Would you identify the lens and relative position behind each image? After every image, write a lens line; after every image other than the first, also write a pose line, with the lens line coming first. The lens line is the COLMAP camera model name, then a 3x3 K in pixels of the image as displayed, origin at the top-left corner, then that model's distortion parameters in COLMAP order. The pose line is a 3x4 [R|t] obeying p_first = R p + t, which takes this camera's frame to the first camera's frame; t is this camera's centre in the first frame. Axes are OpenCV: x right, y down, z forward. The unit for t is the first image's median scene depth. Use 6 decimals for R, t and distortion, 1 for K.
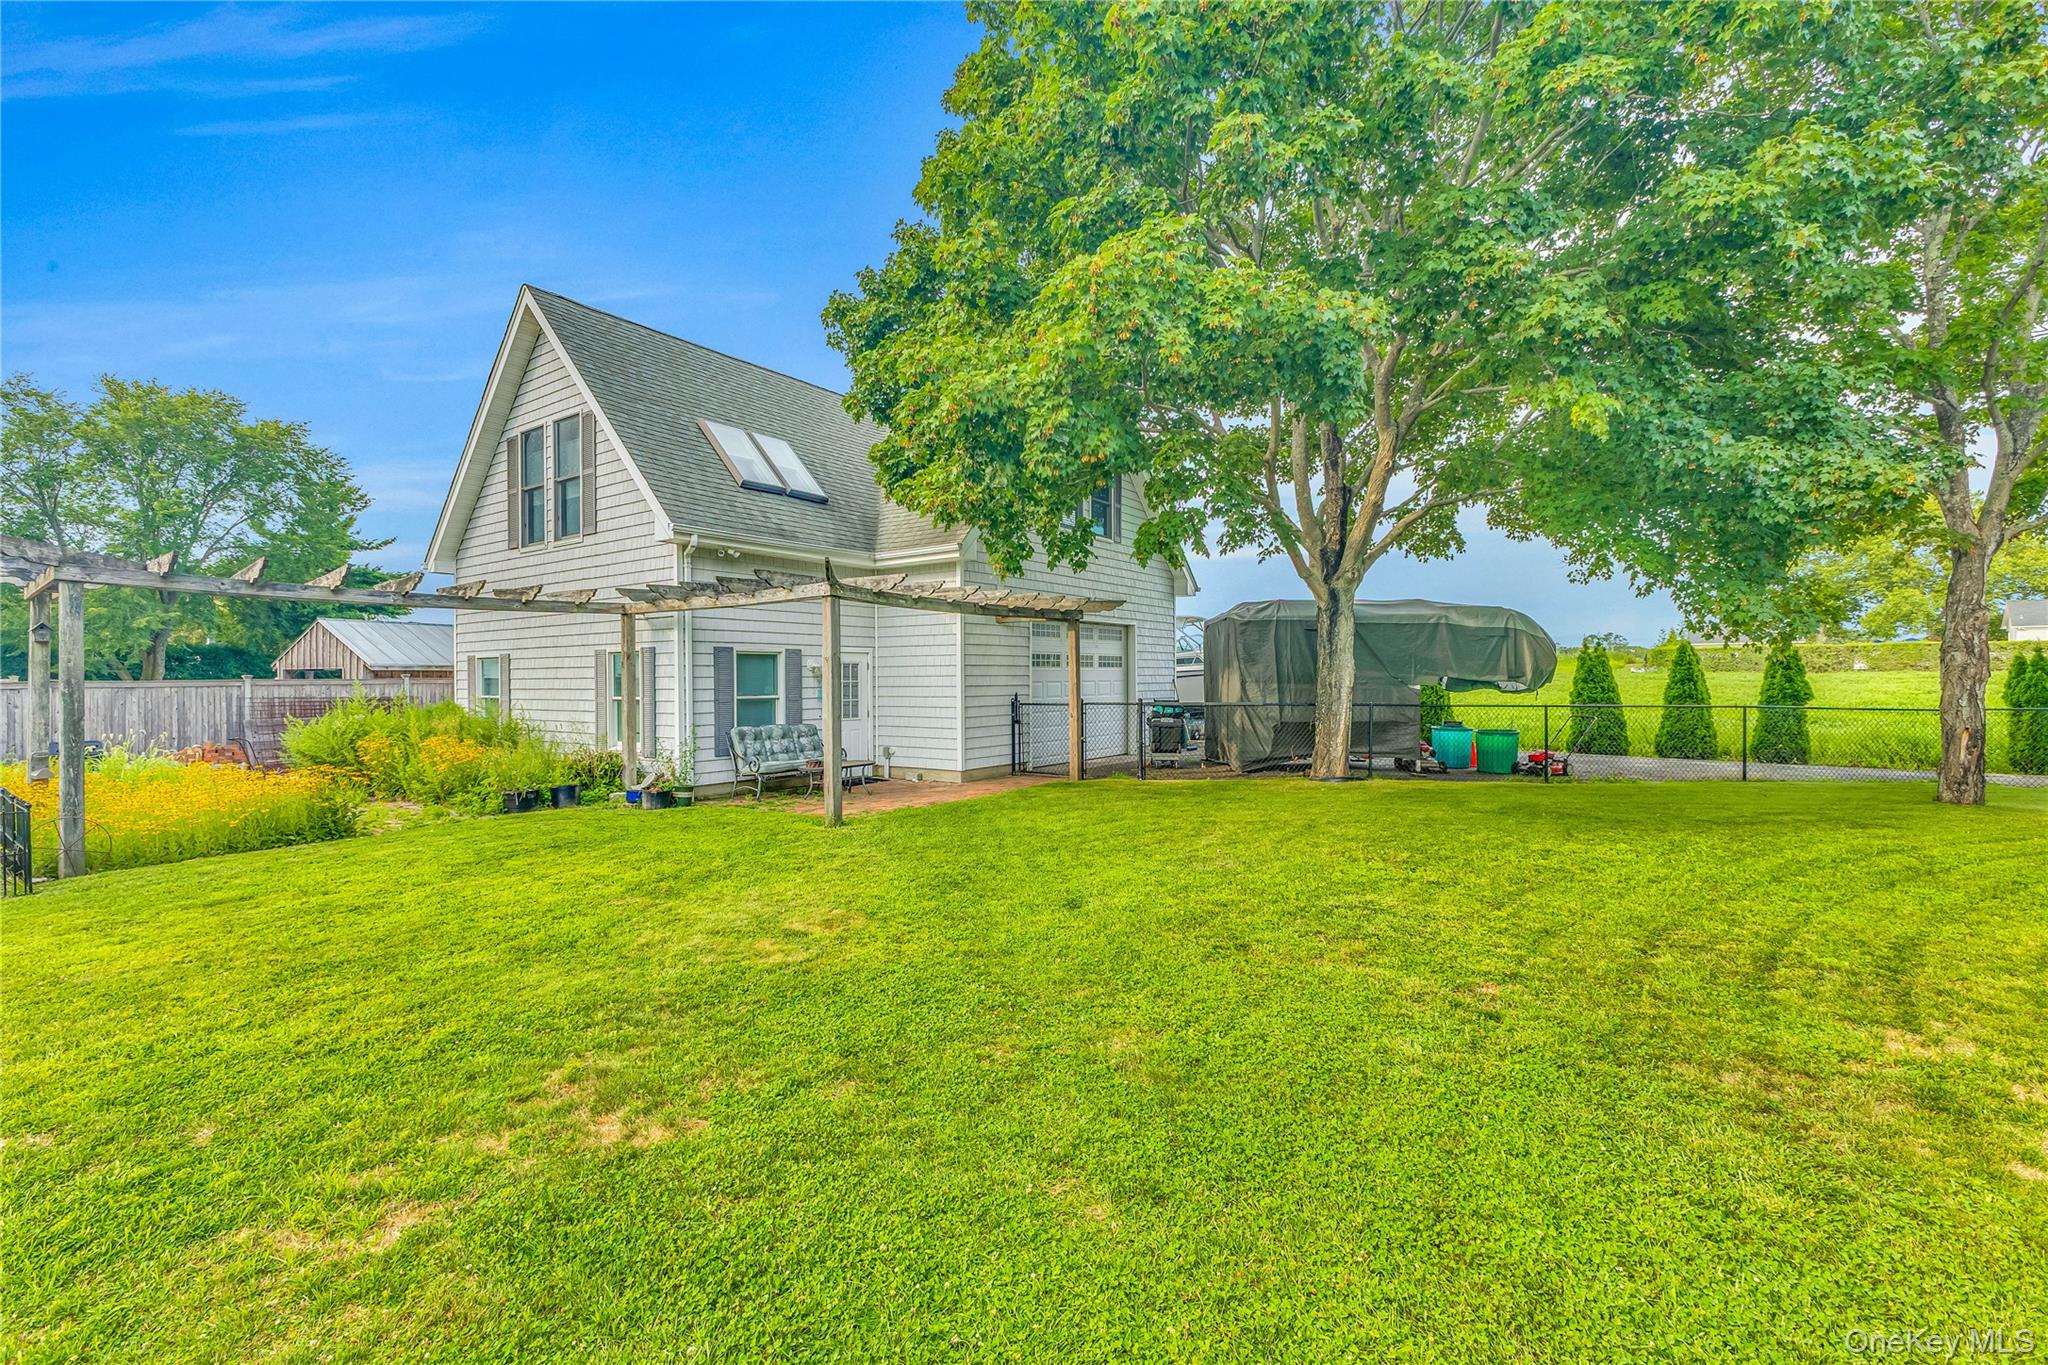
lens RADIAL K [[910.7, 0, 1034.5], [0, 910.7, 672.1], [0, 0, 1]] dist [0.000257, -0.000114]
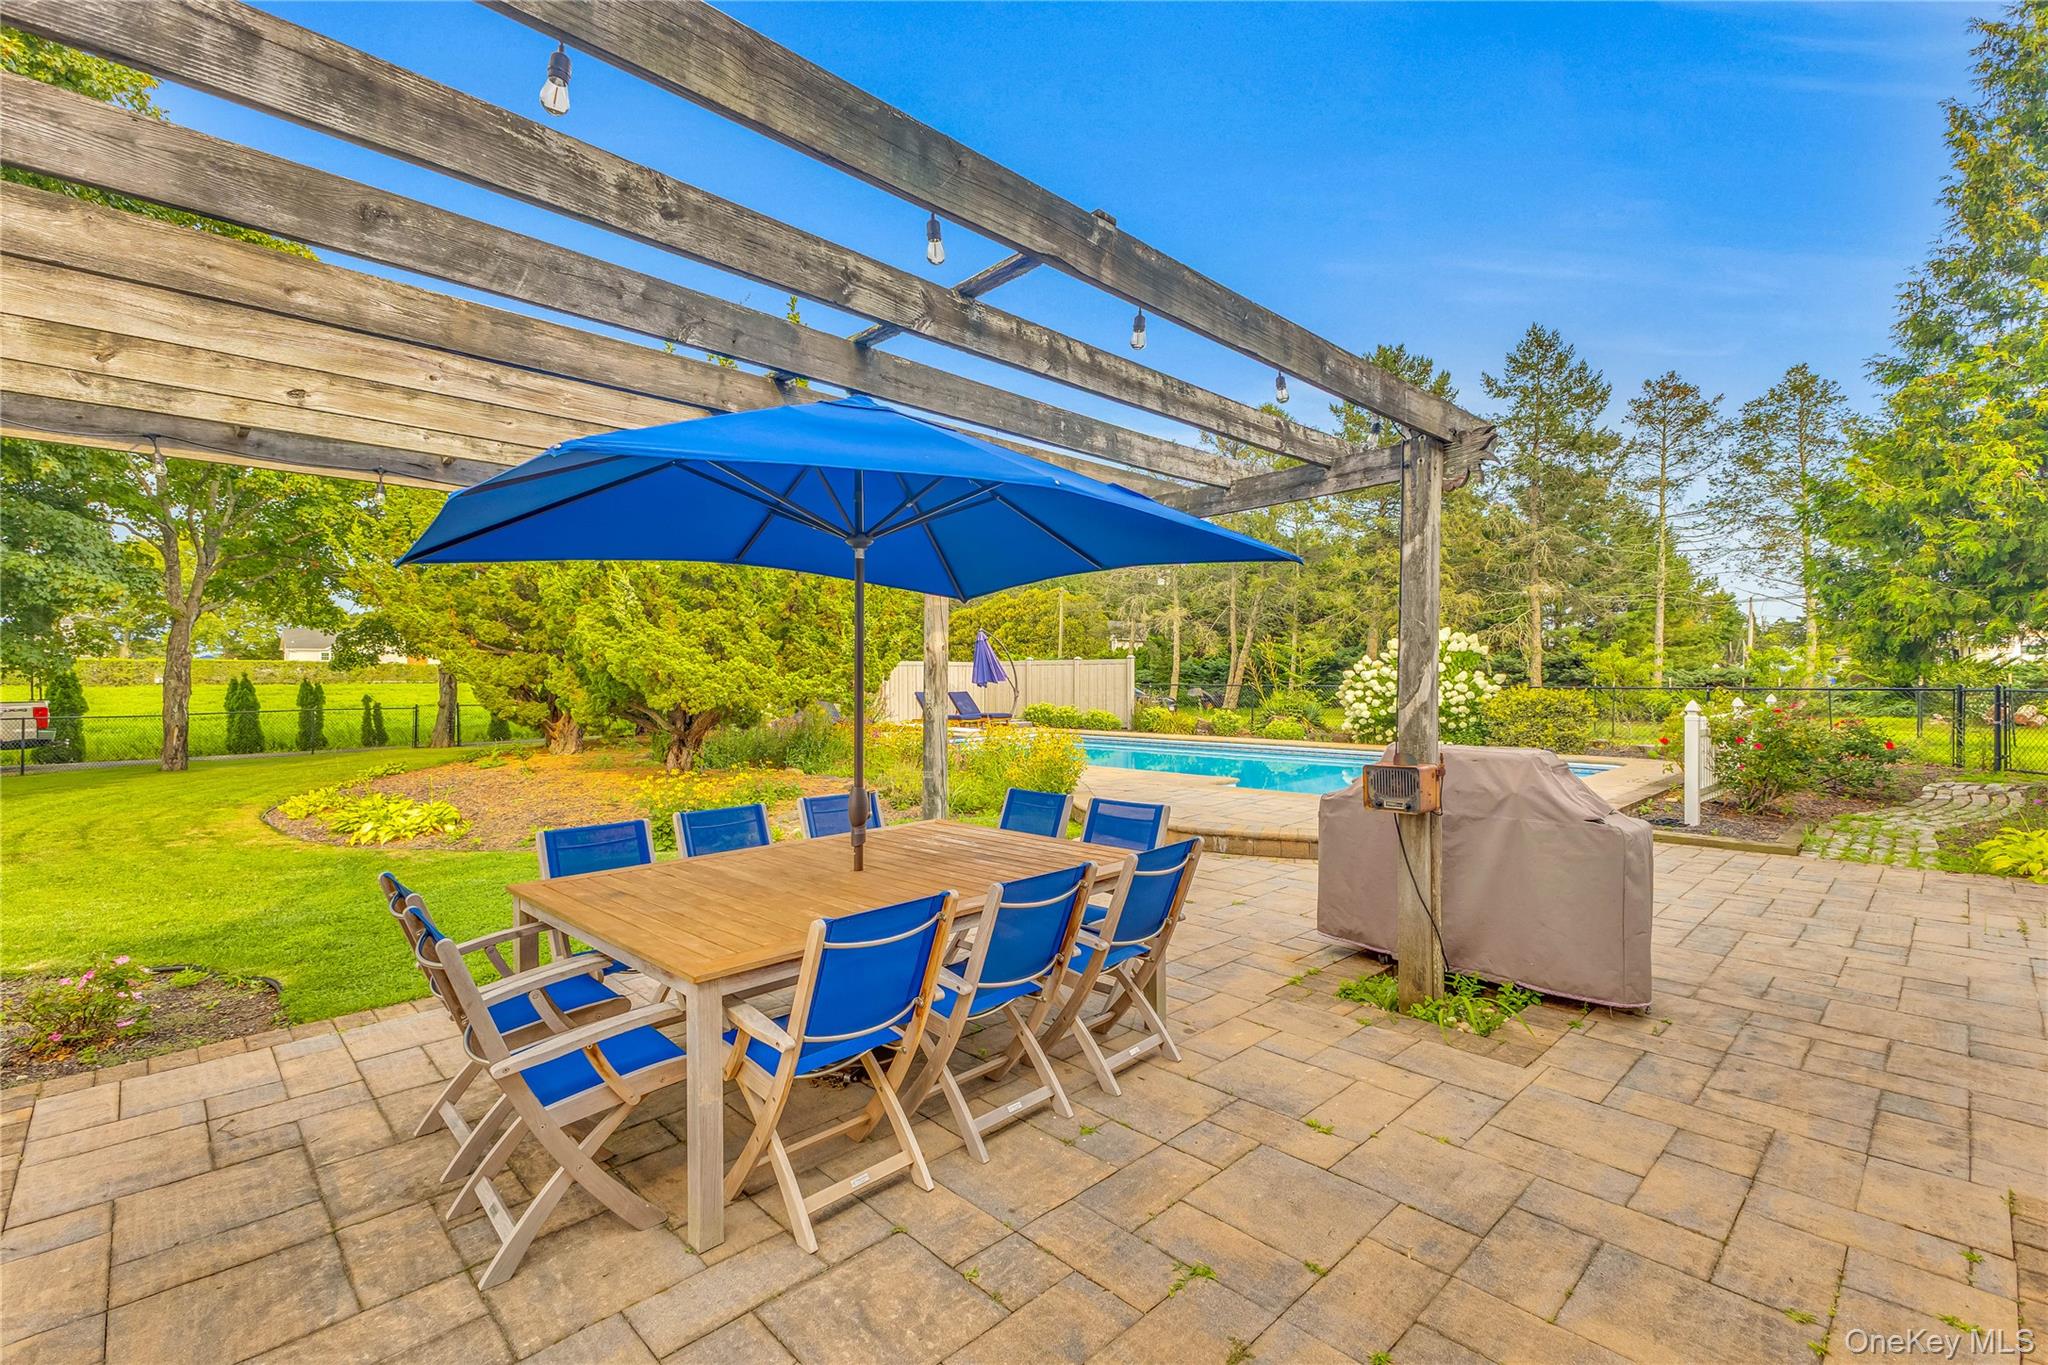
lens RADIAL K [[910.7, 0, 1022.9], [0, 910.7, 683.6], [0, 0, 1]] dist [0.000257, -0.000114]
pose [[0.083949, 0.000989, 0.996470, -0.684537], [-0.000566, 0.999999, -0.000945, -0.019165], [-0.996470, -0.000485, 0.083949, -0.920691]]
